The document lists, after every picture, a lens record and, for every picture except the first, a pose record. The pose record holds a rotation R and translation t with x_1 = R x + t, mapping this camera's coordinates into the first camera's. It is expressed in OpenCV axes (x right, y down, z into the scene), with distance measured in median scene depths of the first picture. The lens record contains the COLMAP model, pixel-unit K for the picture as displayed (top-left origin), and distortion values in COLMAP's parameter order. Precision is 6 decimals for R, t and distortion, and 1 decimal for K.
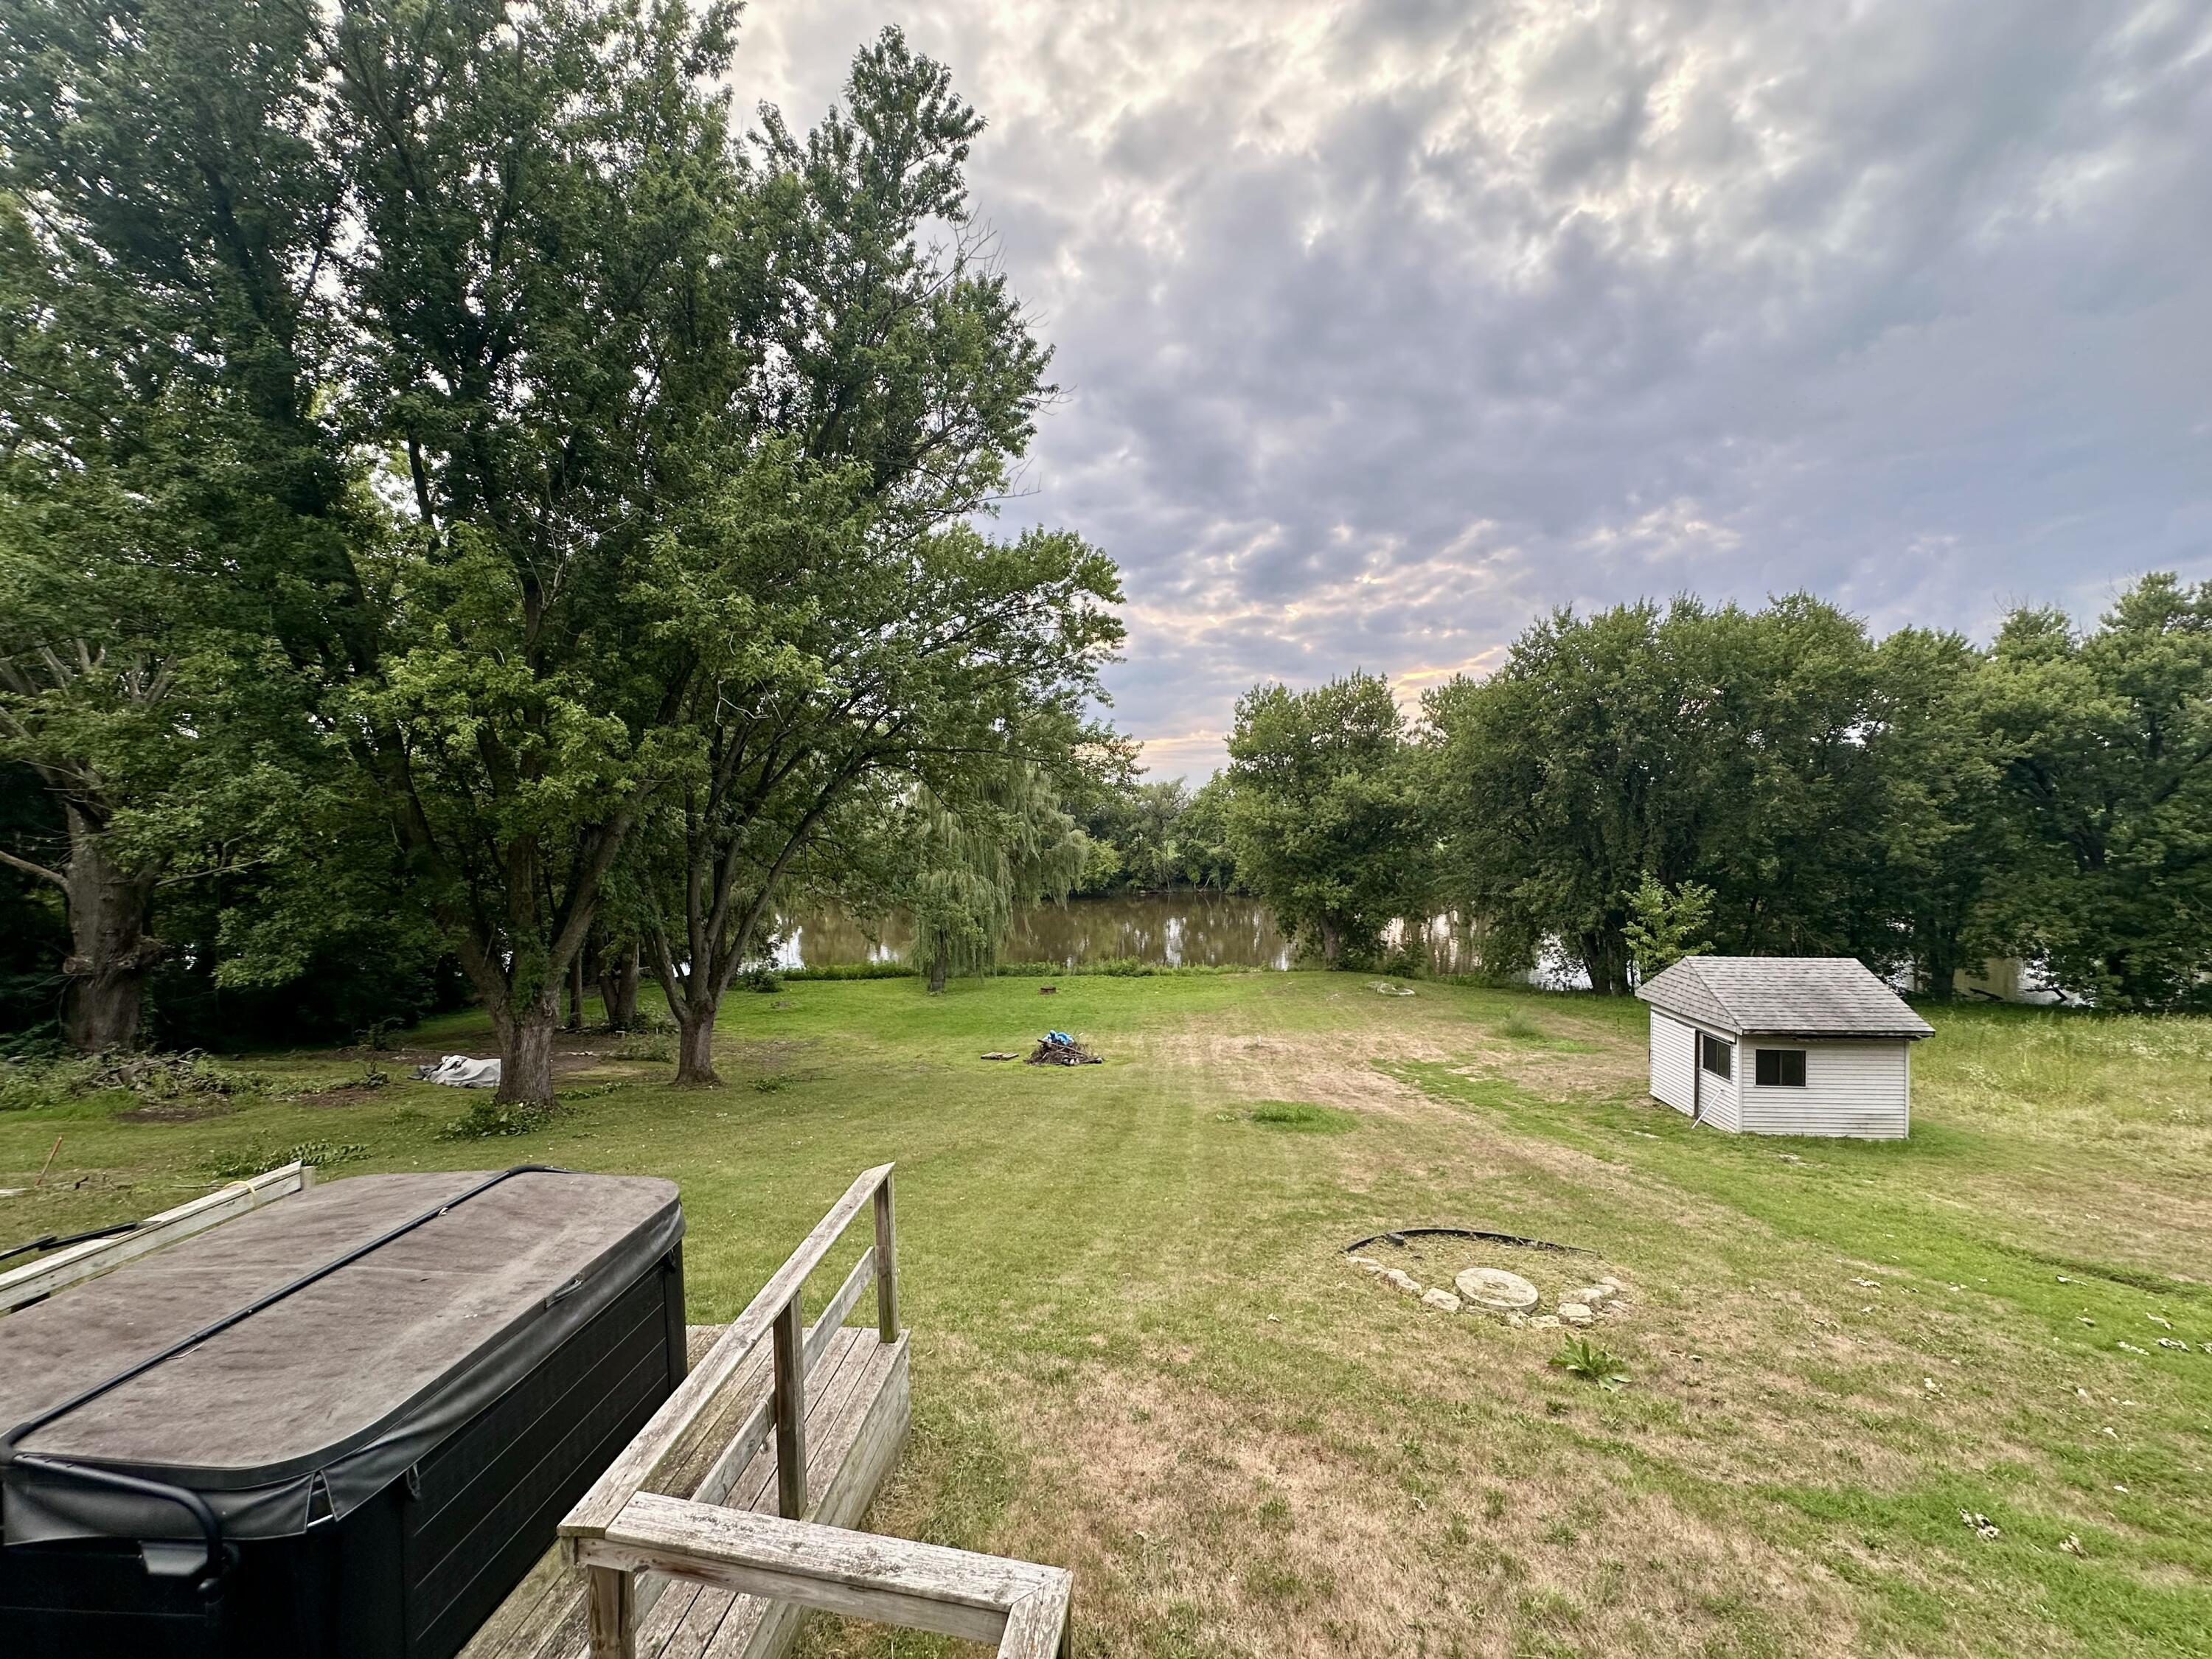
lens RADIAL K [[888.3, 0, 1110.9], [0, 888.3, 831.7], [0, 0, 1]] dist [0.001911, 0.000476]
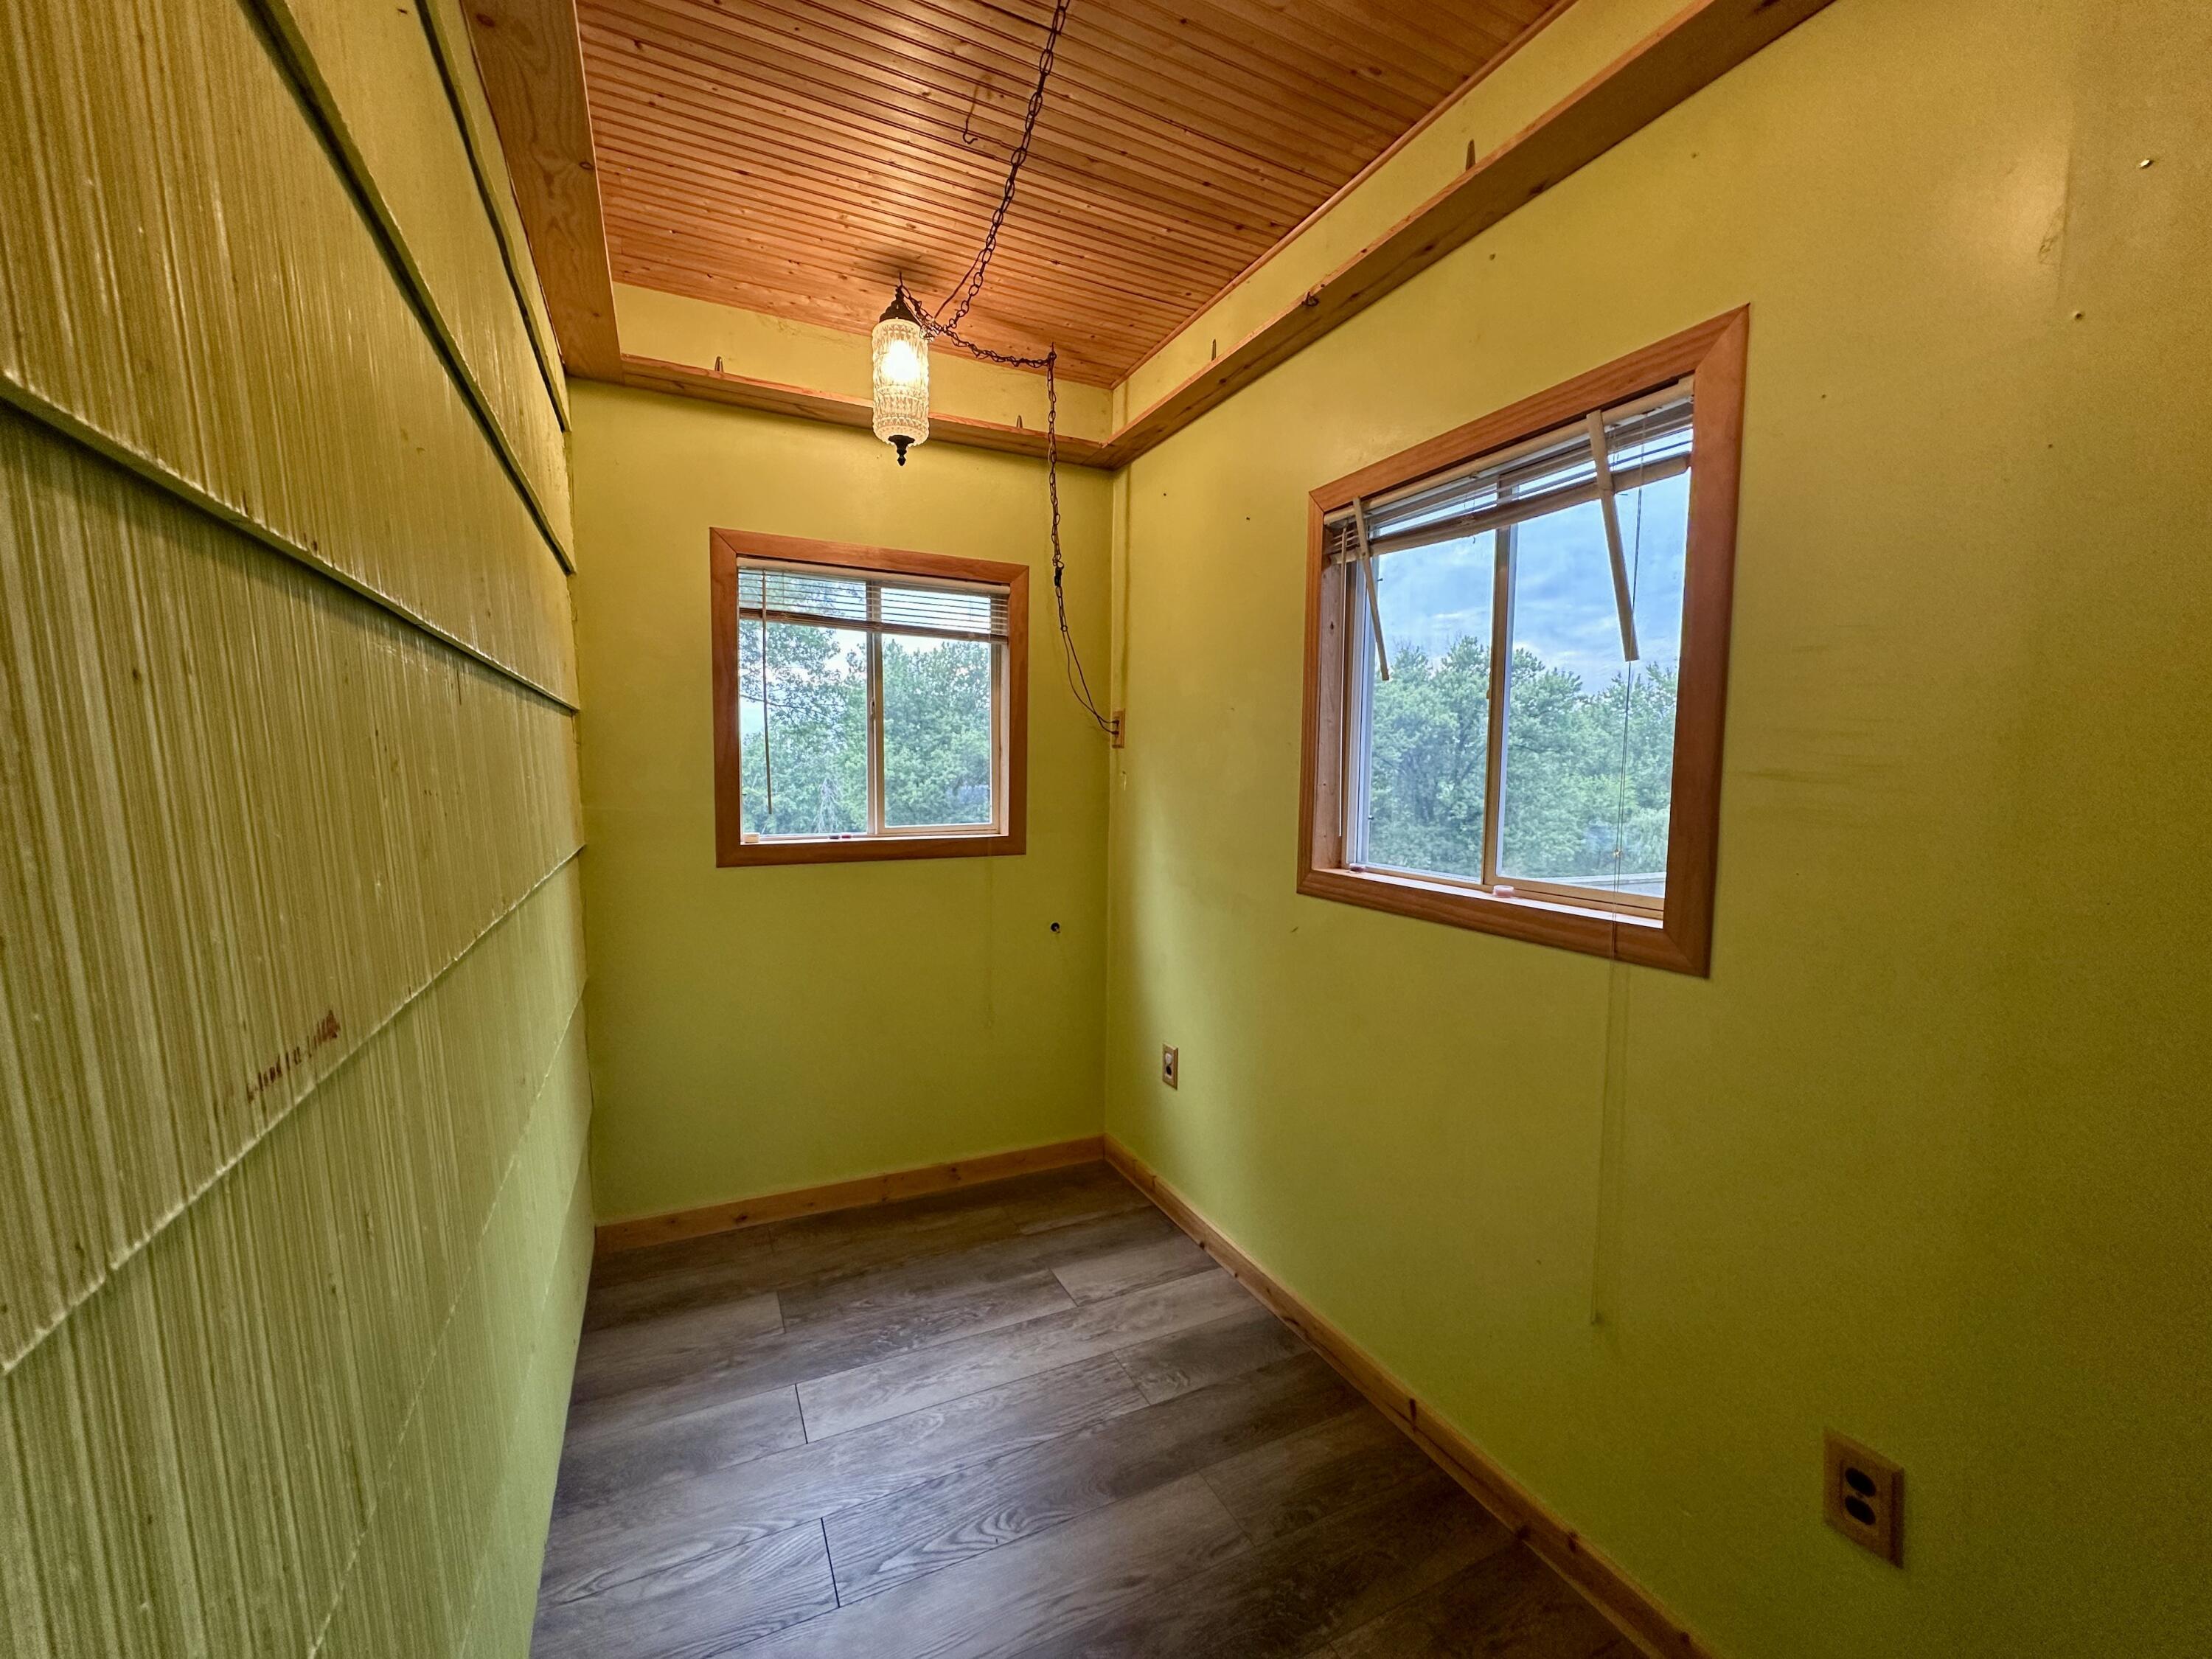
lens RADIAL K [[888.3, 0, 1109.8], [0, 888.3, 835.9], [0, 0, 1]] dist [0.001911, 0.000476]
pose [[0.857638, -0.002885, 0.514246, -0.323635], [-0.027603, 0.998284, 0.051636, 0.006188], [-0.513513, -0.058480, 0.856087, -0.092401]]
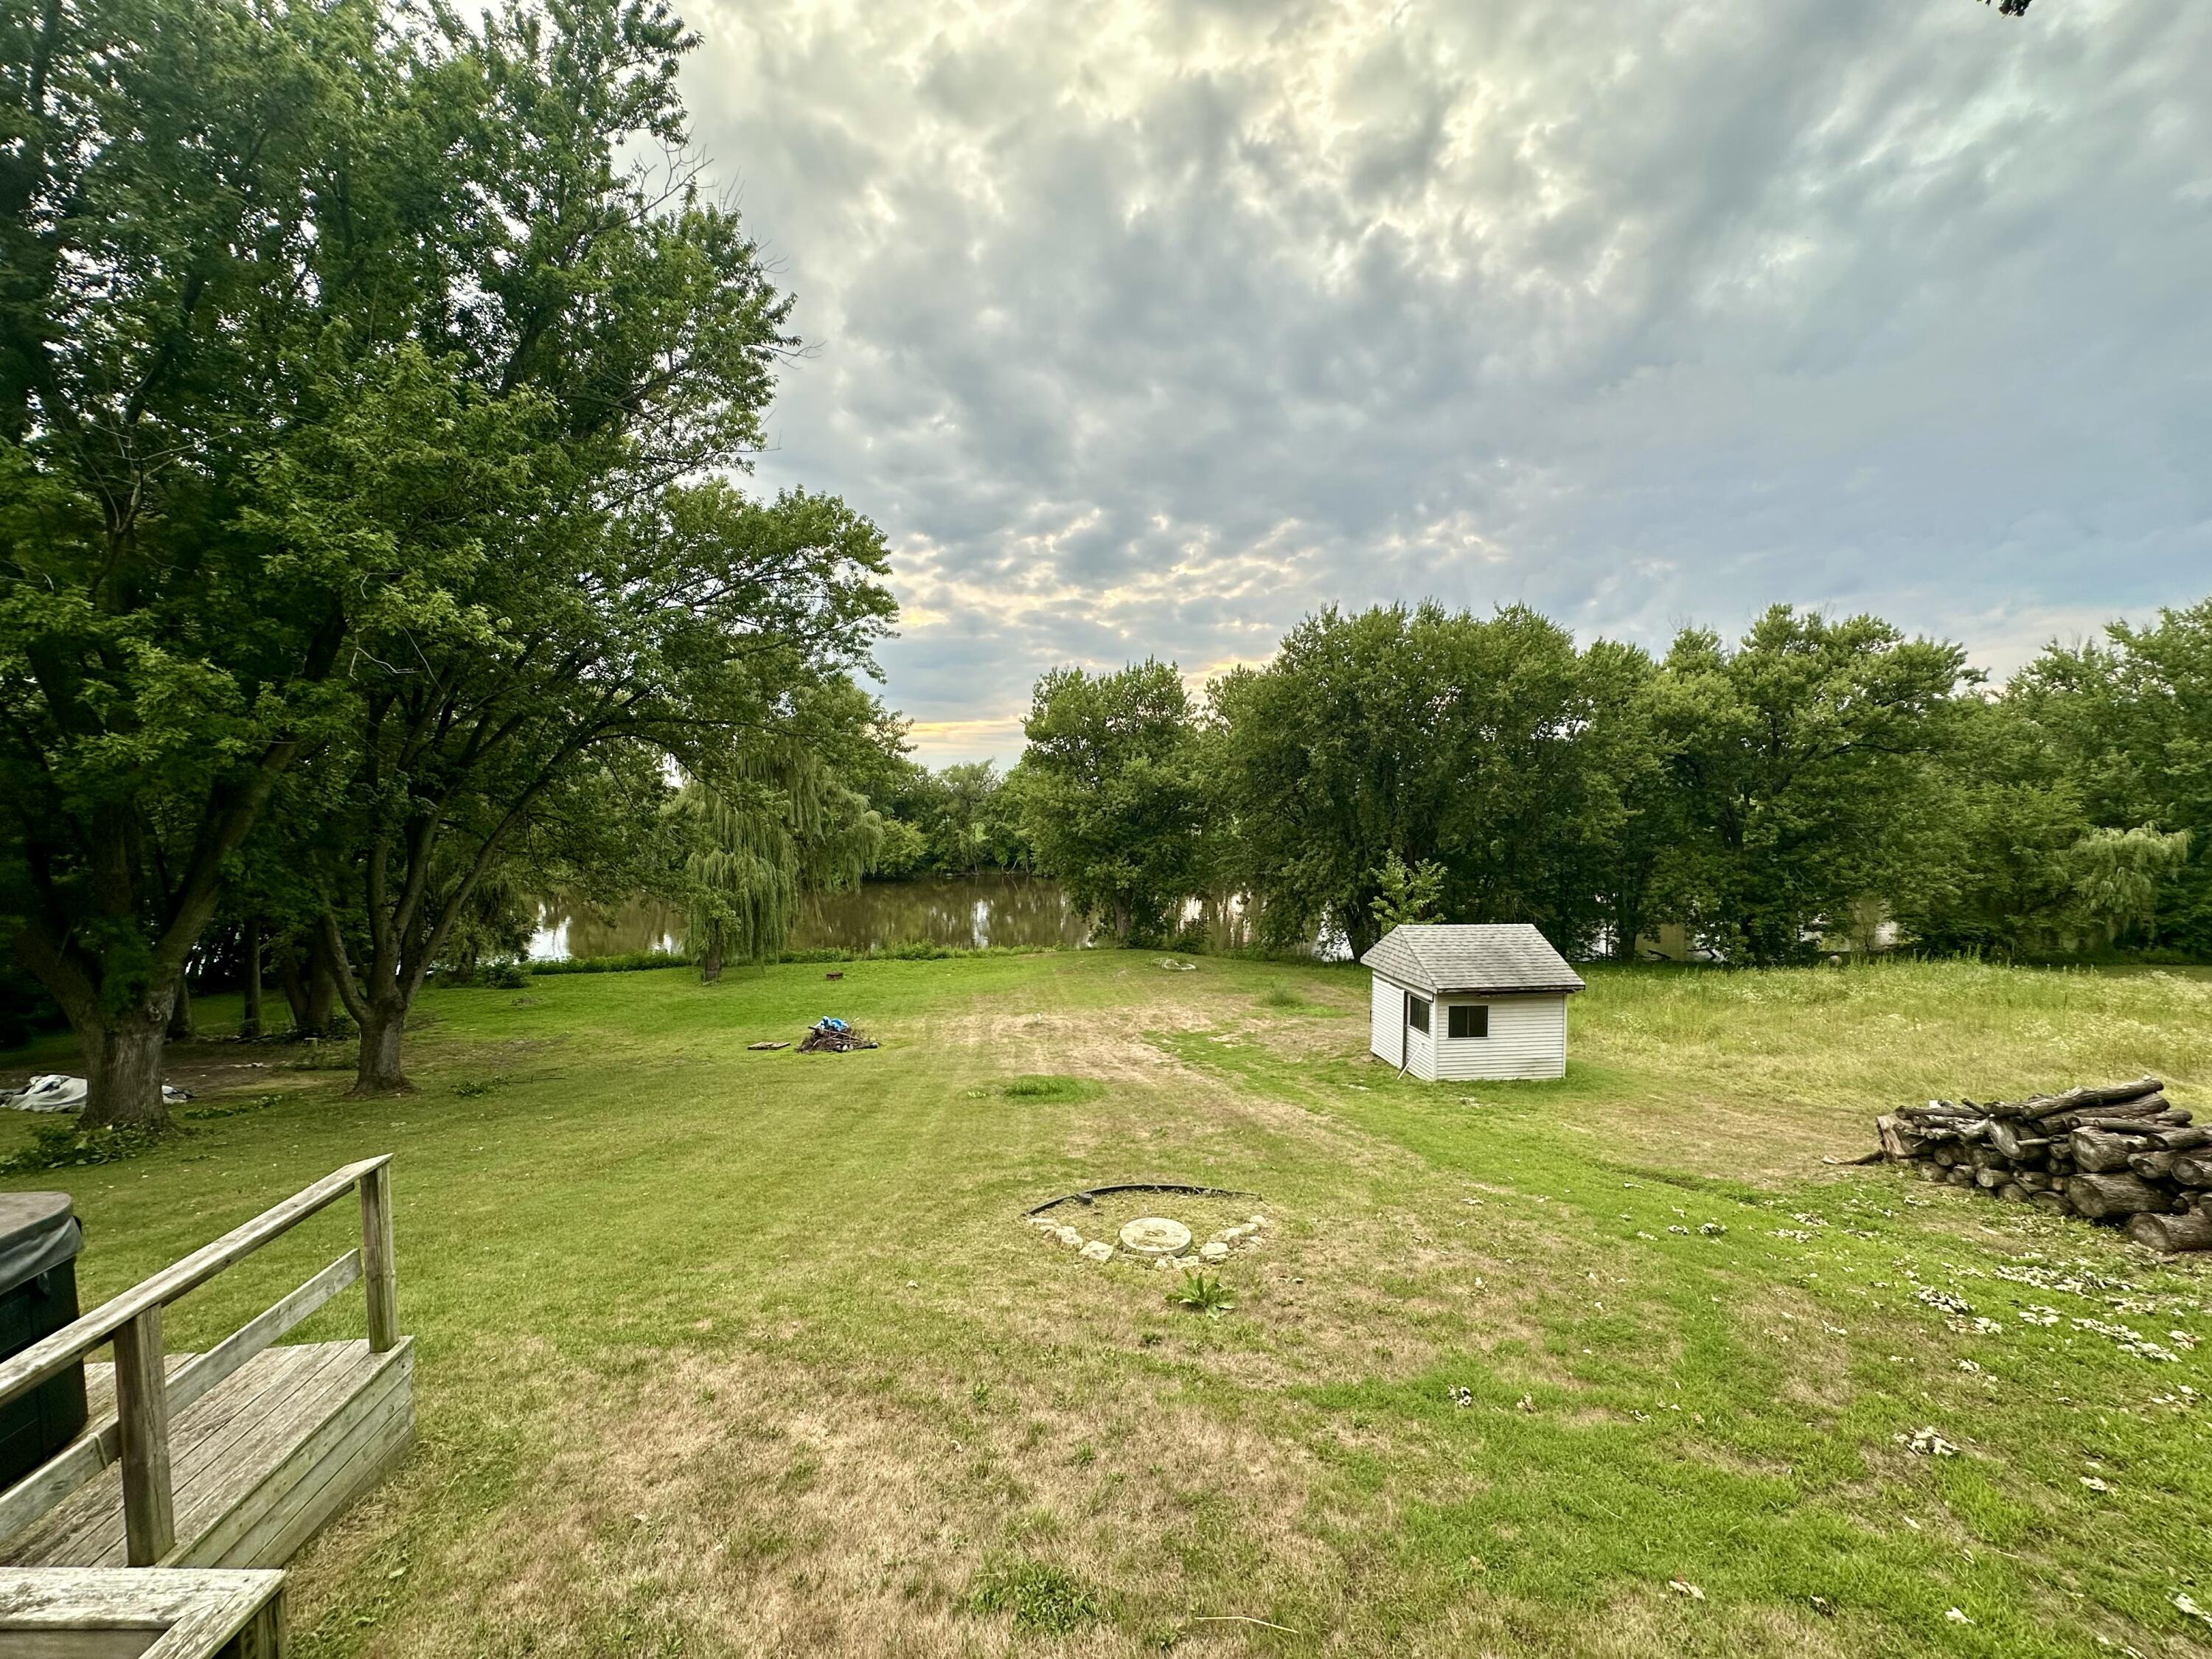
lens RADIAL K [[888.3, 0, 1114.8], [0, 888.3, 832.5], [0, 0, 1]] dist [0.001911, 0.000476]
pose [[0.978657, 0.002445, 0.205488, 0.063740], [-0.006594, 0.999788, 0.019505, 0.004391], [-0.205397, -0.020443, 0.978465, -0.007097]]
